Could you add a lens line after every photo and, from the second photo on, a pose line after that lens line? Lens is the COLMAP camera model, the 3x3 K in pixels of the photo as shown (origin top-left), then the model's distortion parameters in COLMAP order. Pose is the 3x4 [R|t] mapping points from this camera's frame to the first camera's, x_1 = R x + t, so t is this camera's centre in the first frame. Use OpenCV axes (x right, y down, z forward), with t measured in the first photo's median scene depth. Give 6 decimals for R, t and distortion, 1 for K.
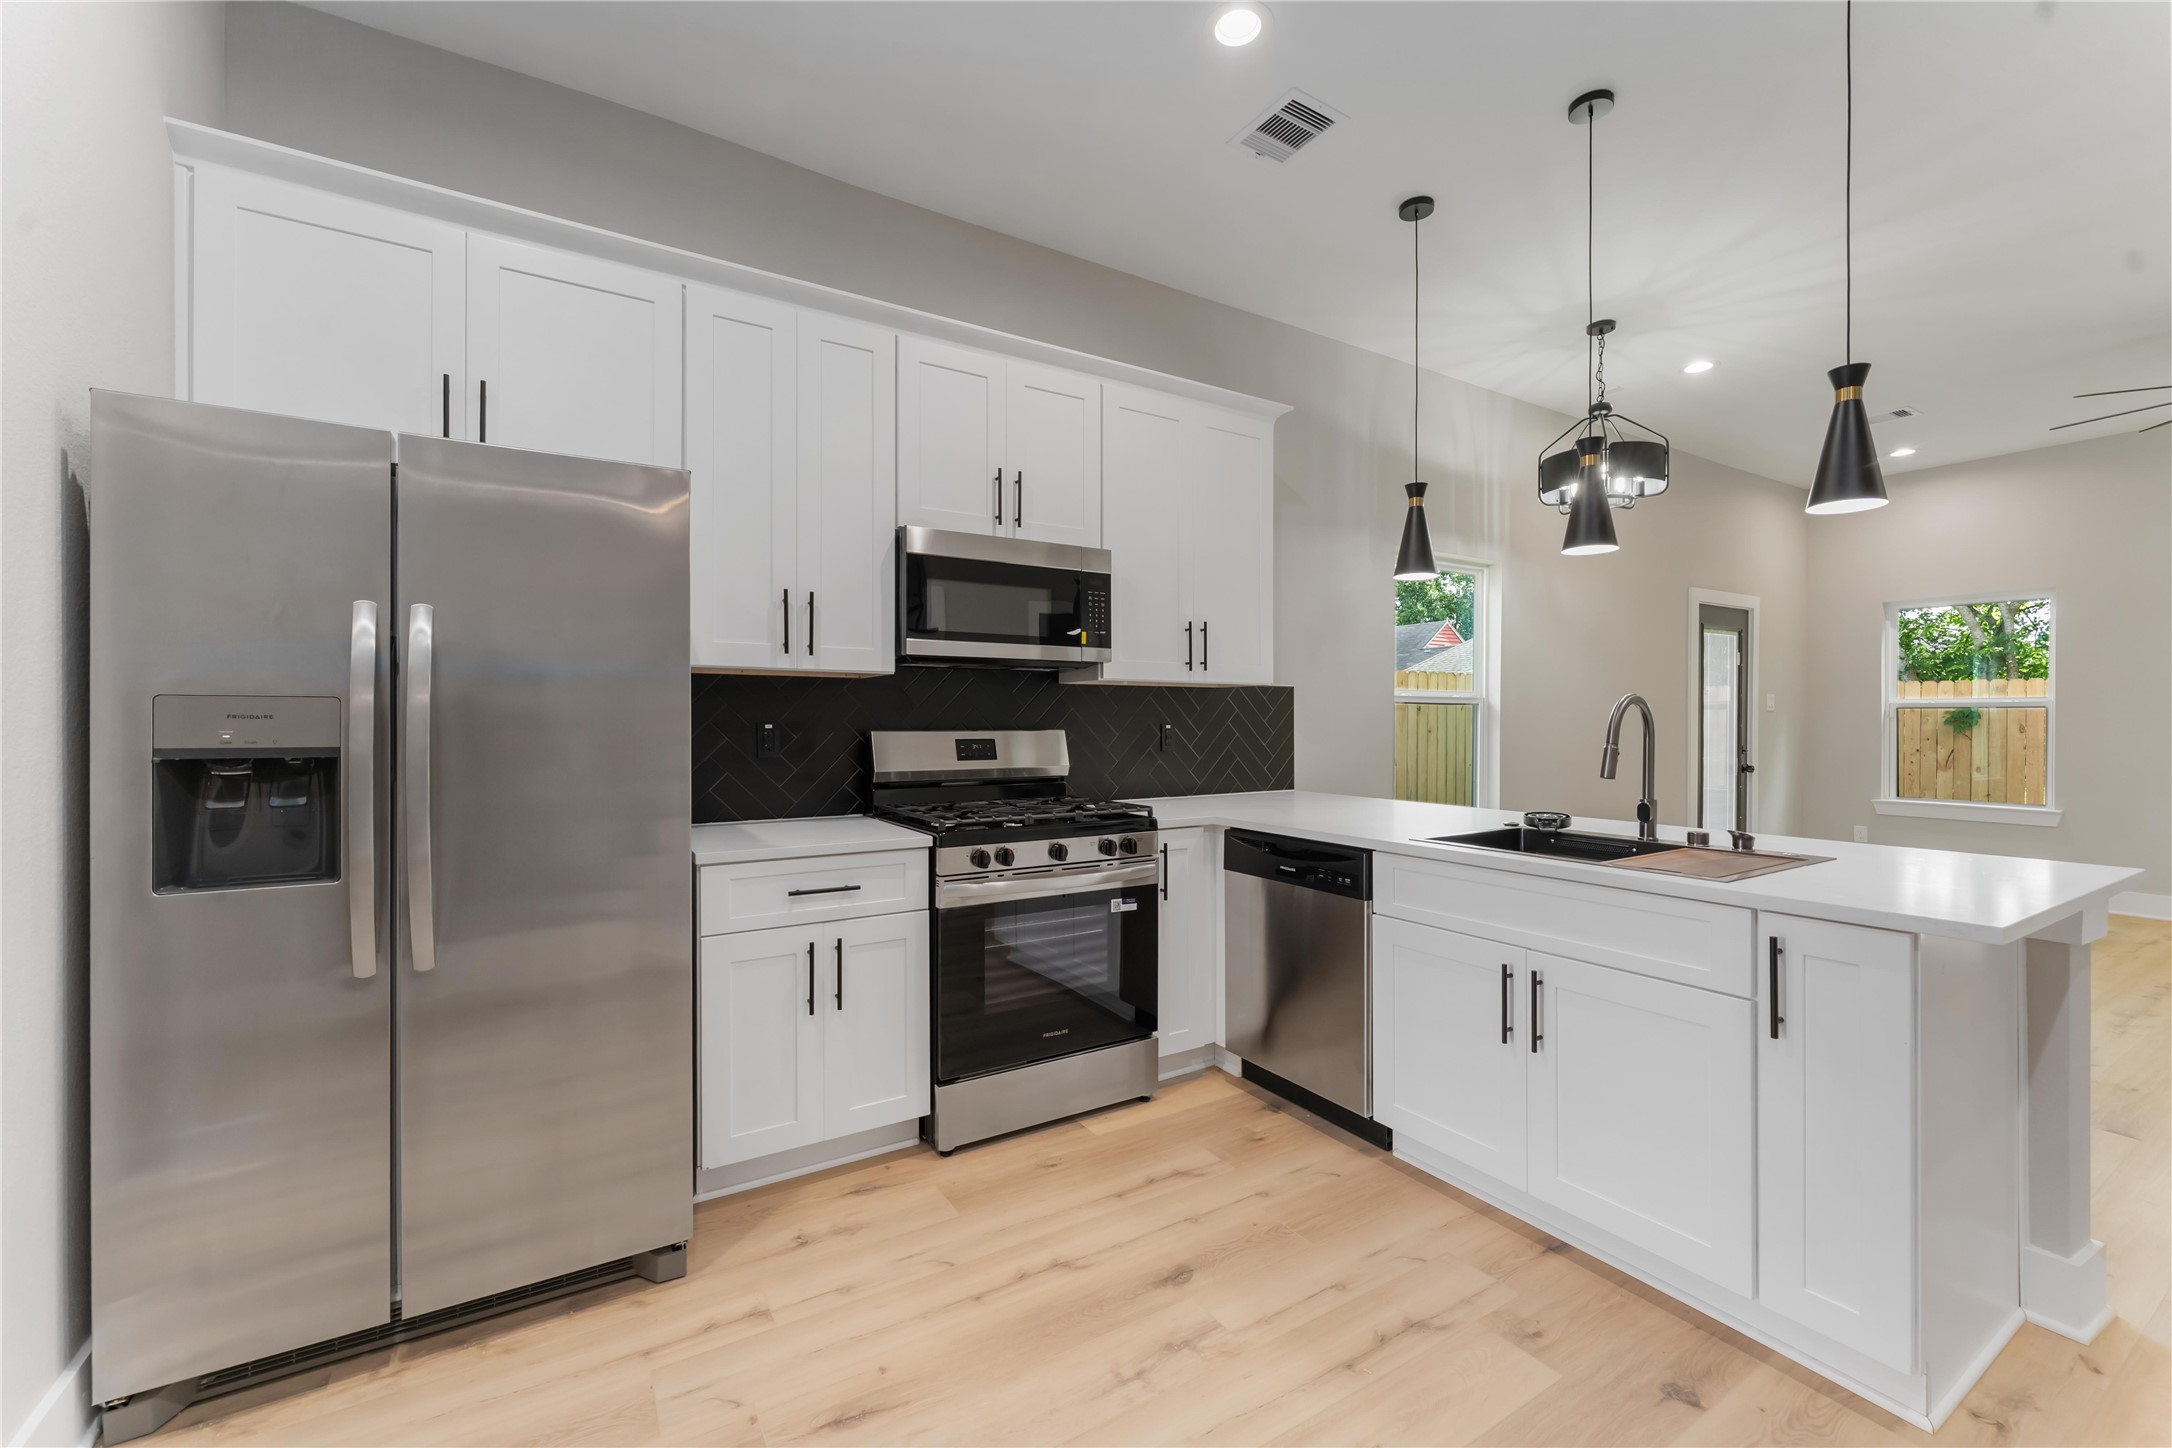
lens RADIAL K [[886.2, 0, 1085.9], [0, 886.2, 718.4], [0, 0, 1]] dist [0.002327, -0.001696]
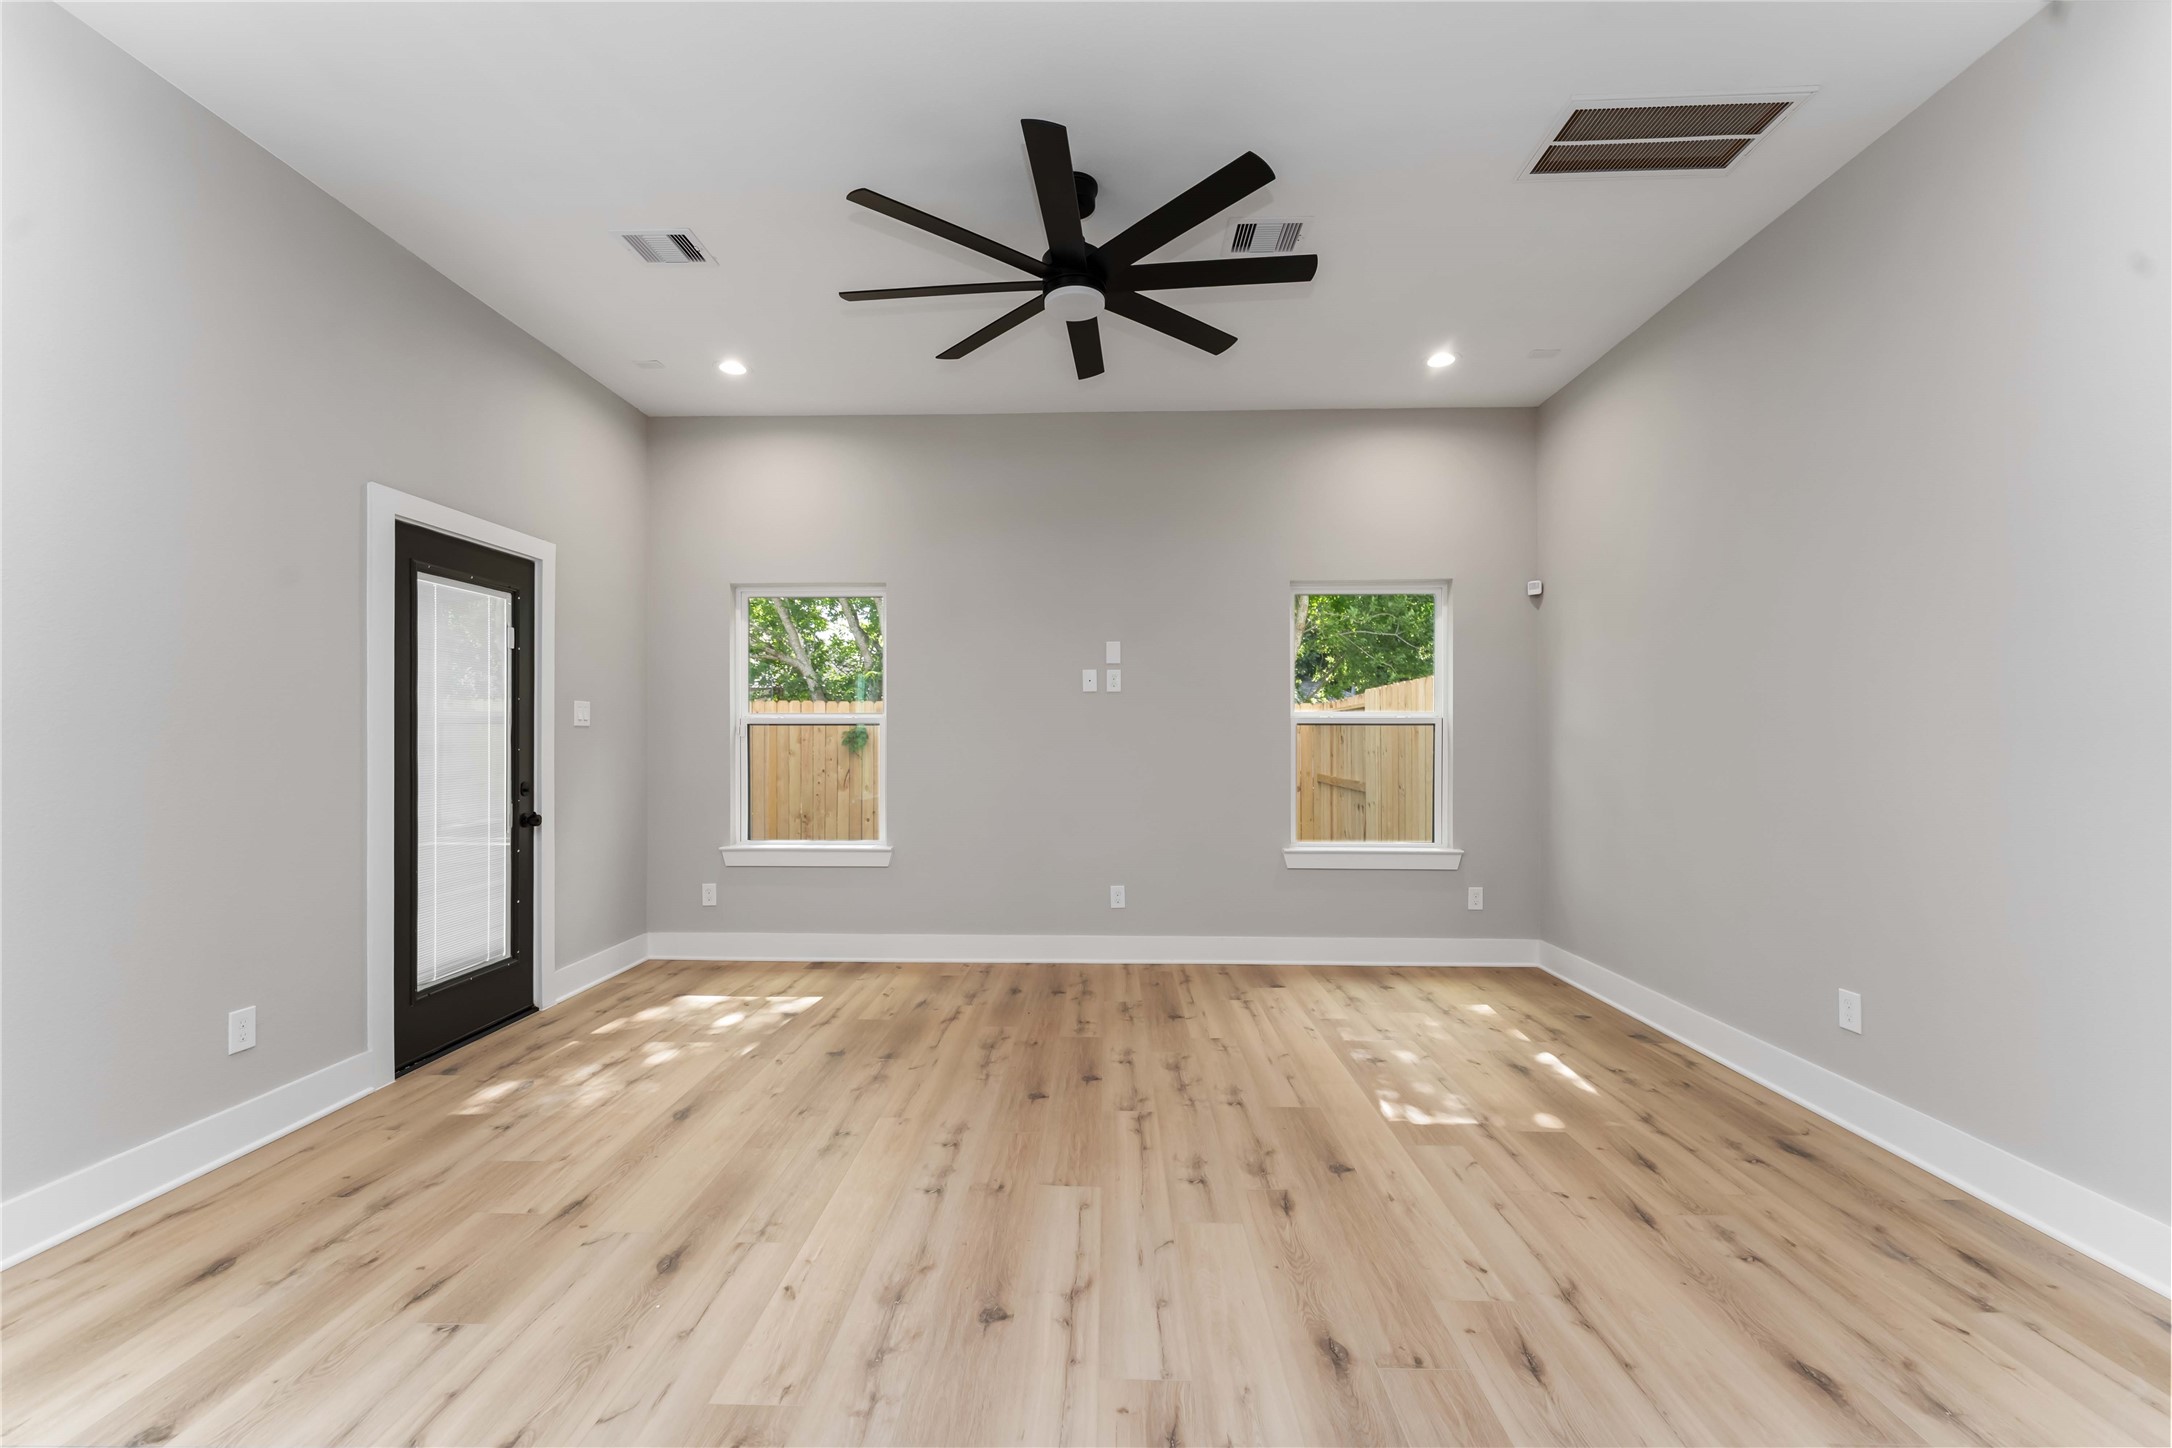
lens RADIAL K [[886.2, 0, 1079.0], [0, 886.2, 733.0], [0, 0, 1]] dist [0.002327, -0.001696]
pose [[0.555071, 0.010833, 0.831733, 1.073891], [-0.007668, 0.999939, -0.007907, -0.002380], [-0.831768, -0.001989, 0.555120, 0.825060]]
